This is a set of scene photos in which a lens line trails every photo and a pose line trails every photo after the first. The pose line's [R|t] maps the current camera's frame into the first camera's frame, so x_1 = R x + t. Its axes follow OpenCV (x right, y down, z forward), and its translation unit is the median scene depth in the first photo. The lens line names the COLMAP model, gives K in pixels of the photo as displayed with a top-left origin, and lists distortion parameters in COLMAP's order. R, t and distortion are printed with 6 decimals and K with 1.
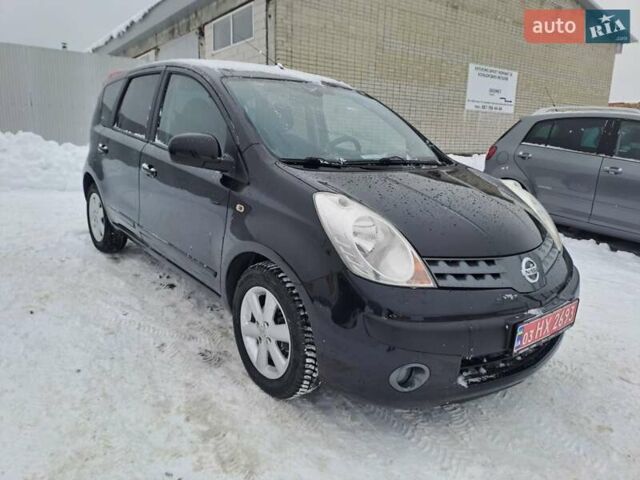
lens RADIAL K [[462.2, 0, 314.4], [0, 462.2, 250.3], [0, 0, 1]] dist [0.053621, -0.045904]
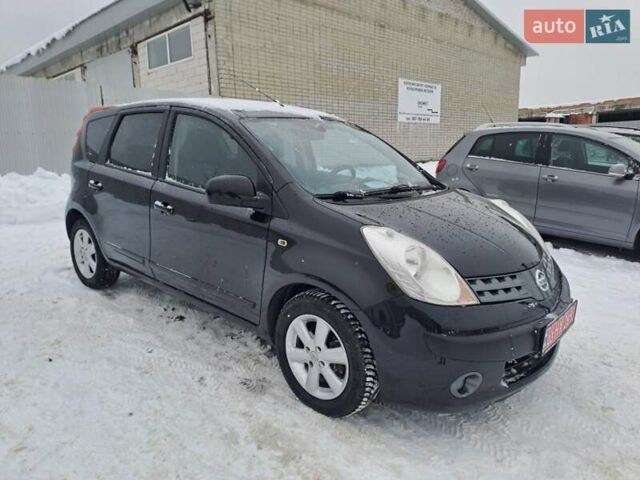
lens RADIAL K [[462.2, 0, 319.4], [0, 462.2, 243.7], [0, 0, 1]] dist [0.053621, -0.045904]
pose [[0.986037, -0.068853, 0.151627, -0.228022], [0.073767, 0.996909, -0.027017, -0.051669], [-0.149299, 0.037825, 0.988068, -0.072450]]
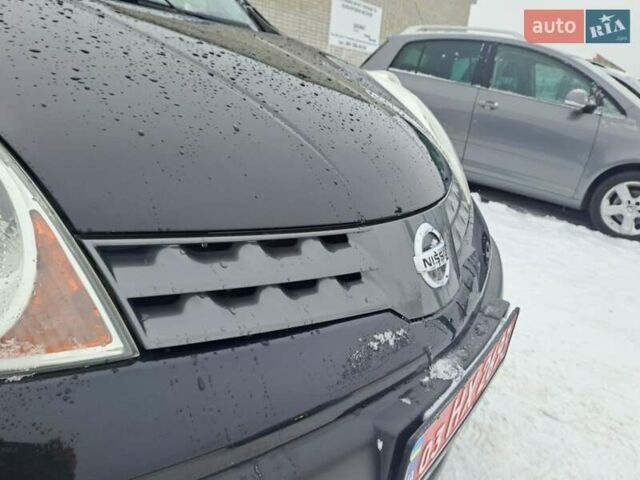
lens RADIAL K [[477.7, 0, 315.4], [0, 477.7, 246.2], [0, 0, 1]] dist [0.021820, -0.012687]
pose [[0.961179, -0.027258, 0.274576, 0.222399], [0.000880, 0.995406, 0.095737, -0.003876], [-0.275924, -0.091778, 0.956788, 0.556048]]
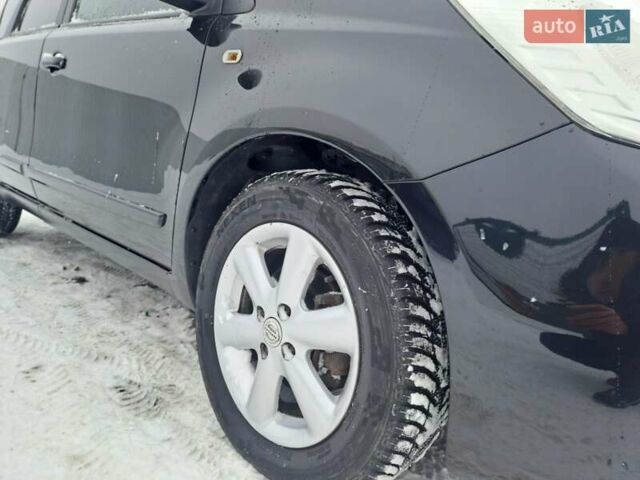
lens RADIAL K [[477.7, 0, 315.3], [0, 477.7, 250.2], [0, 0, 1]] dist [0.021820, -0.012687]
pose [[0.992138, 0.055824, 0.112010, -0.117099], [-0.043578, 0.993093, -0.108939, 0.138408], [-0.117318, 0.103201, 0.987718, 0.520079]]
